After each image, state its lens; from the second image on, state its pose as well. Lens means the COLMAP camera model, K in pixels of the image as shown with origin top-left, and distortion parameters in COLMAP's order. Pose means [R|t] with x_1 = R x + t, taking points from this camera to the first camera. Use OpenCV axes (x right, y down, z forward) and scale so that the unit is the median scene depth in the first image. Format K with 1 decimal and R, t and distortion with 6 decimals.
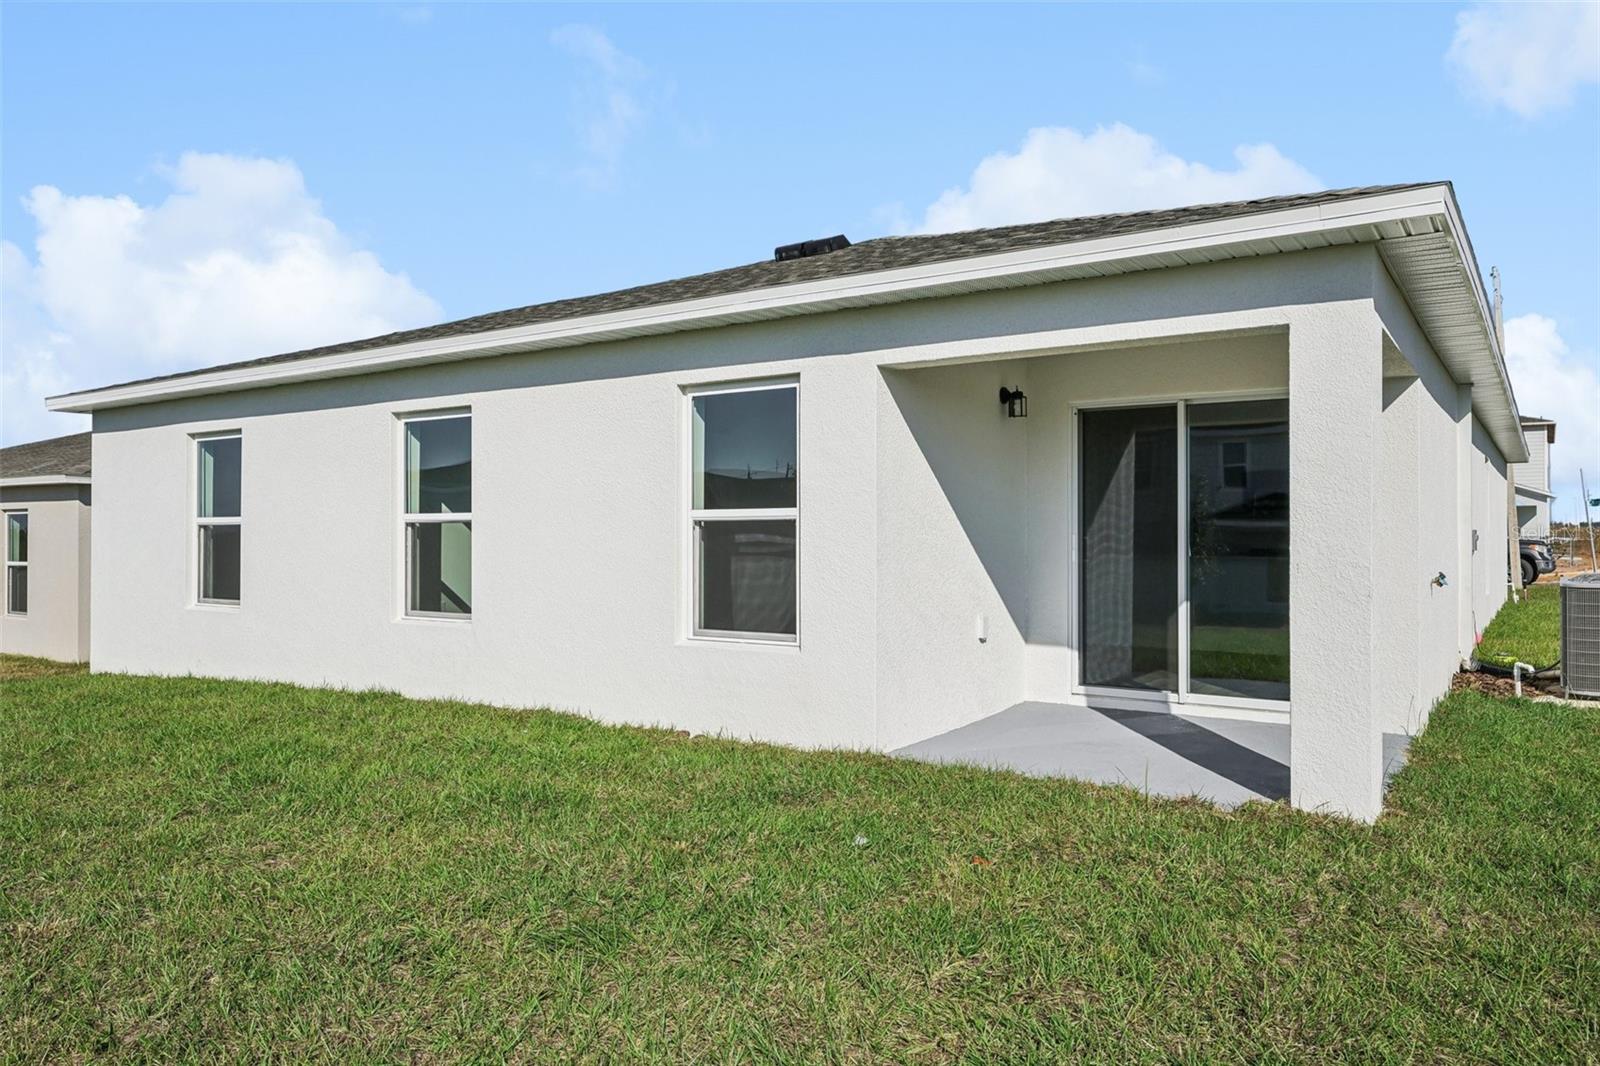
lens RADIAL K [[1118.6, 0, 796.5], [0, 1118.6, 525.7], [0, 0, 1]] dist [0.005527, 0.004684]
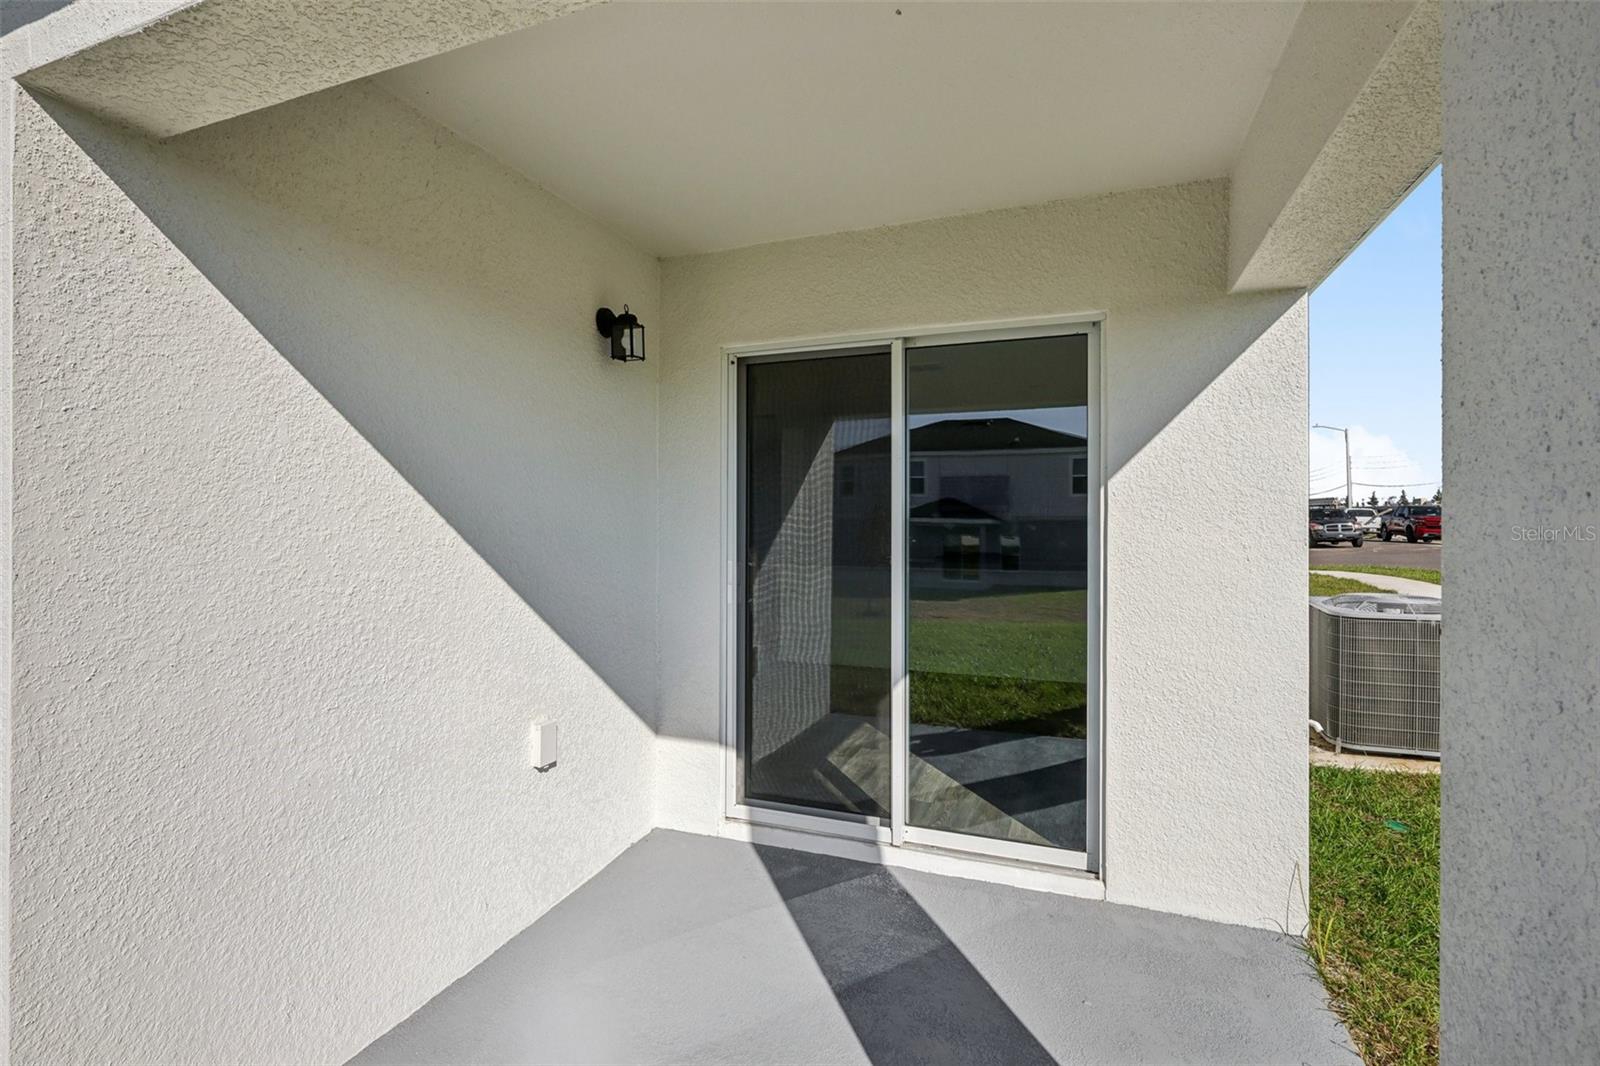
lens RADIAL K [[741.8, 0, 805.4], [0, 741.8, 523.5], [0, 0, 1]] dist [-0.000750, 0.000703]
pose [[0.973421, 0.001896, 0.229015, 0.198018], [-0.003140, 0.999982, 0.005068, -0.015013], [-0.229001, -0.005653, 0.973410, 0.603878]]
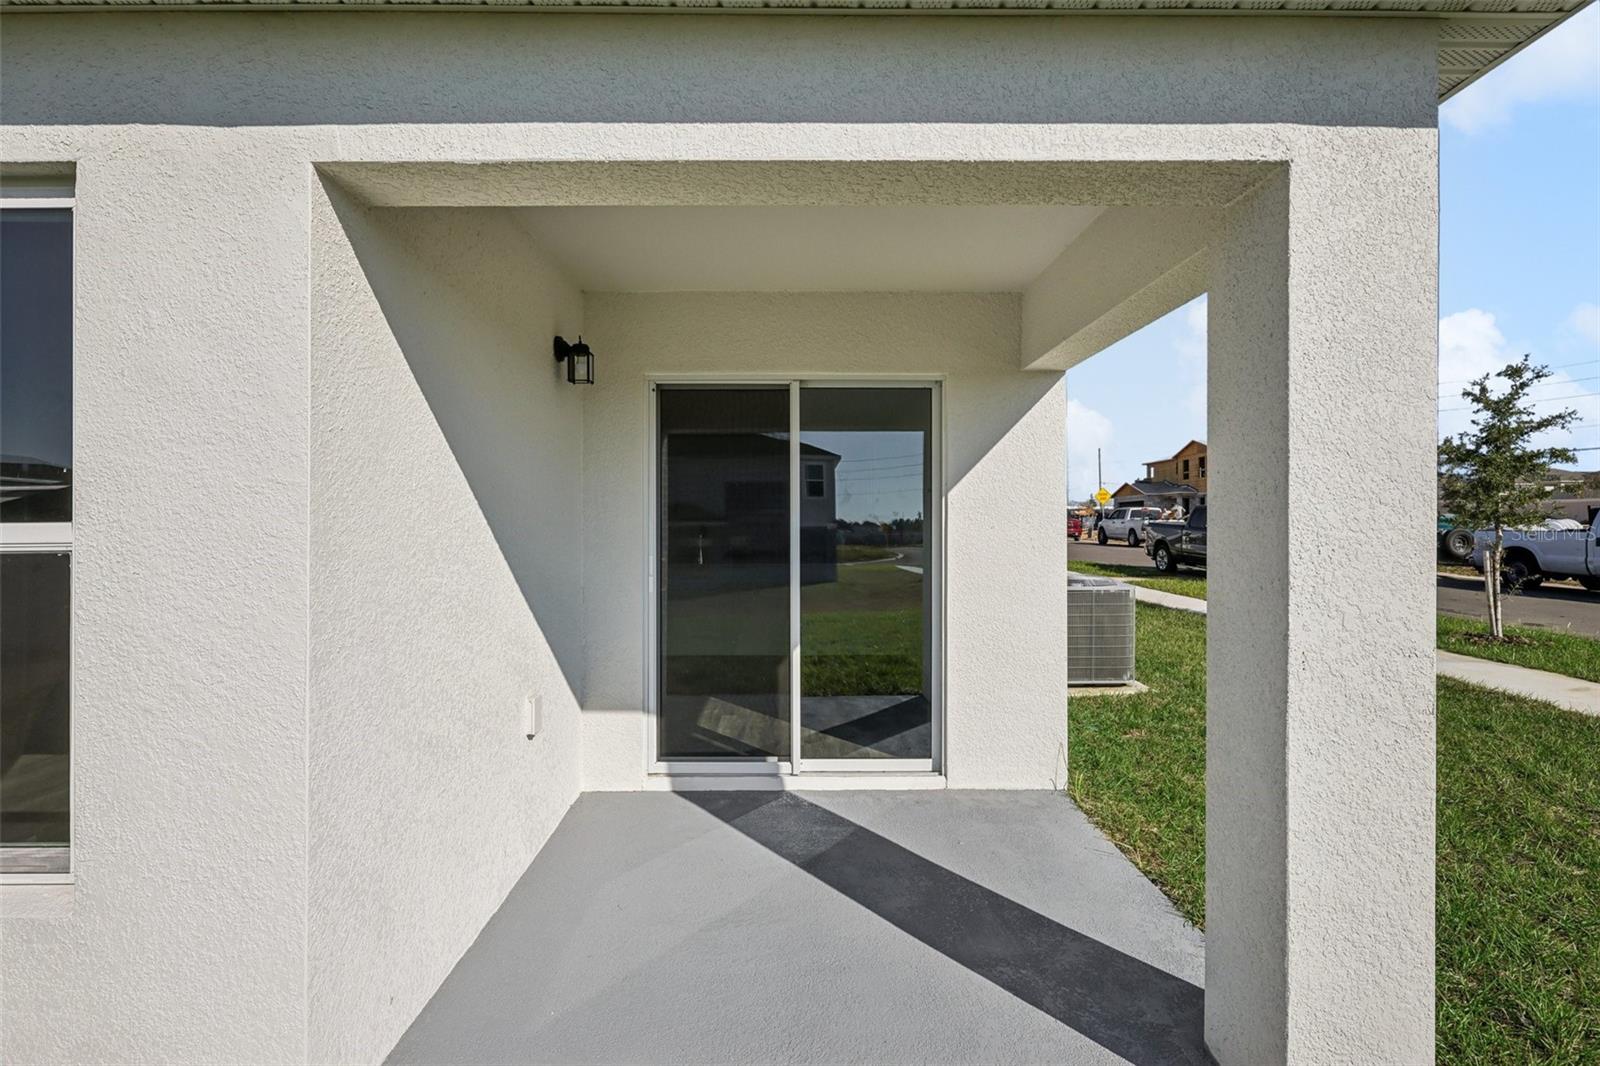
lens RADIAL K [[746.3, 0, 796.9], [0, 746.3, 526.7], [0, 0, 1]] dist [-0.000666, 0.000255]
pose [[0.823335, -0.001260, 0.567555, 0.051272], [-0.002380, 0.999981, 0.005672, -0.014245], [-0.567551, -0.006021, 0.823316, 0.557286]]
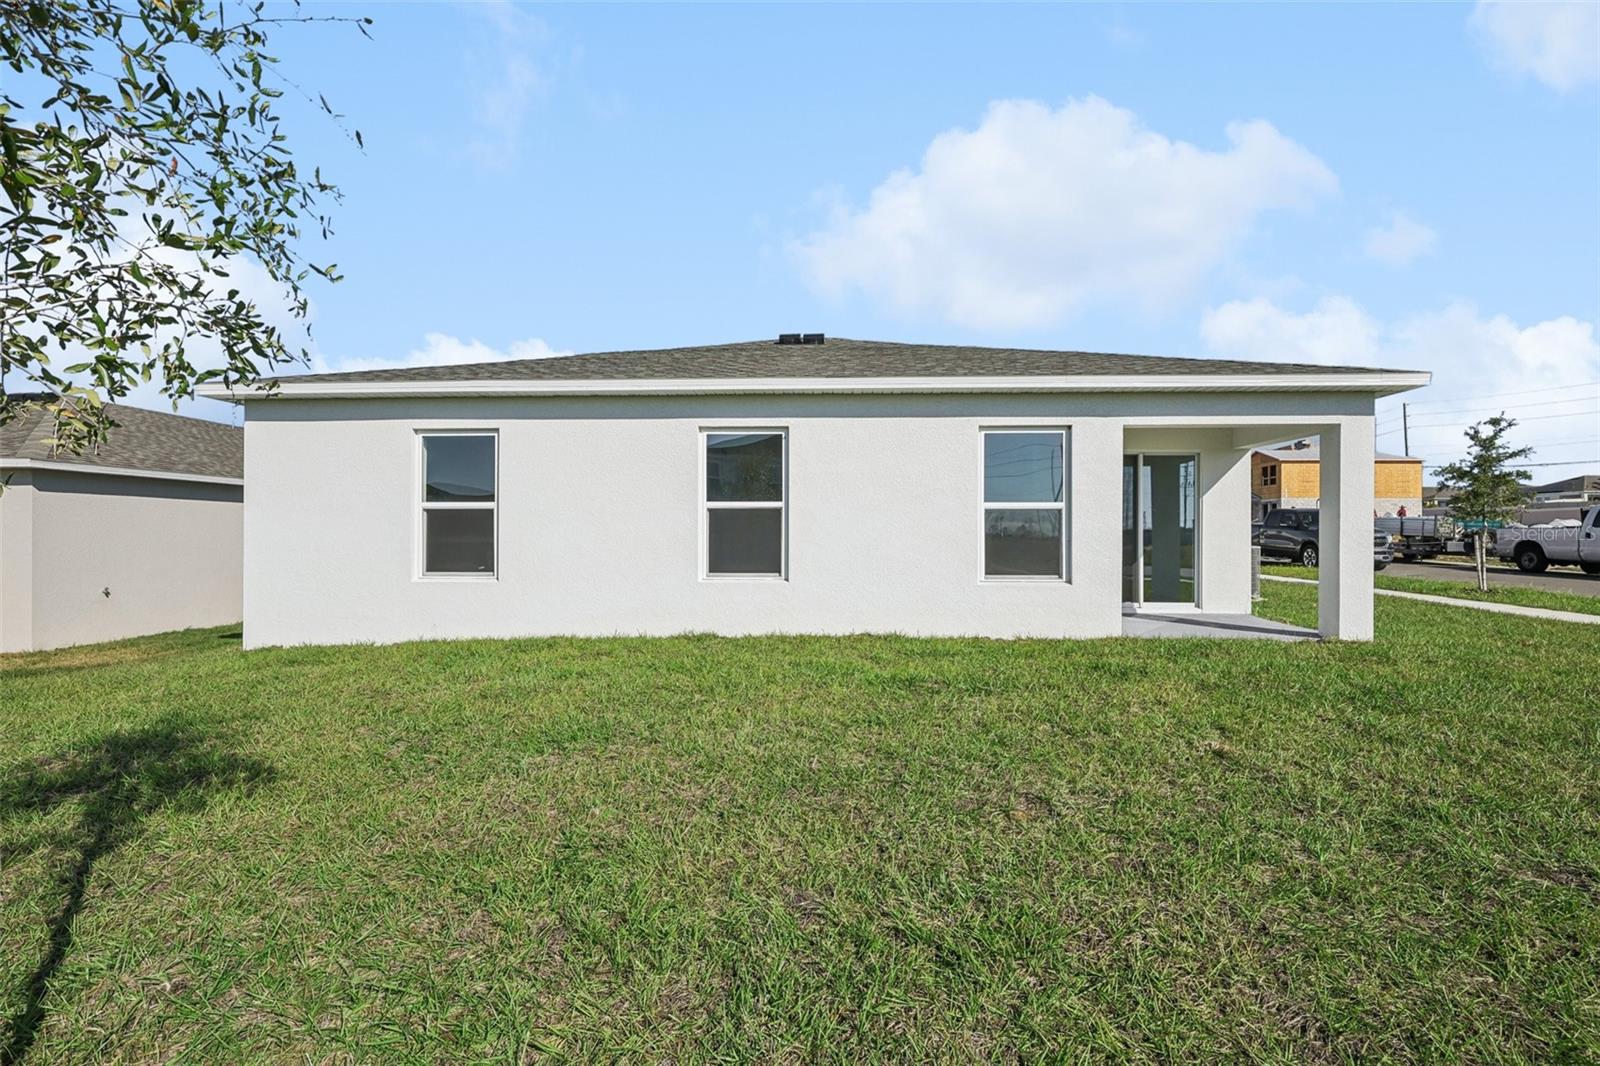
lens RADIAL K [[746.3, 0, 796.9], [0, 746.3, 526.7], [0, 0, 1]] dist [-0.000666, 0.000255]
pose [[0.853809, 0.006846, 0.520541, -0.822174], [-0.007885, 0.999969, -0.000219, 0.021825], [-0.520527, -0.003918, 0.853836, 0.191372]]
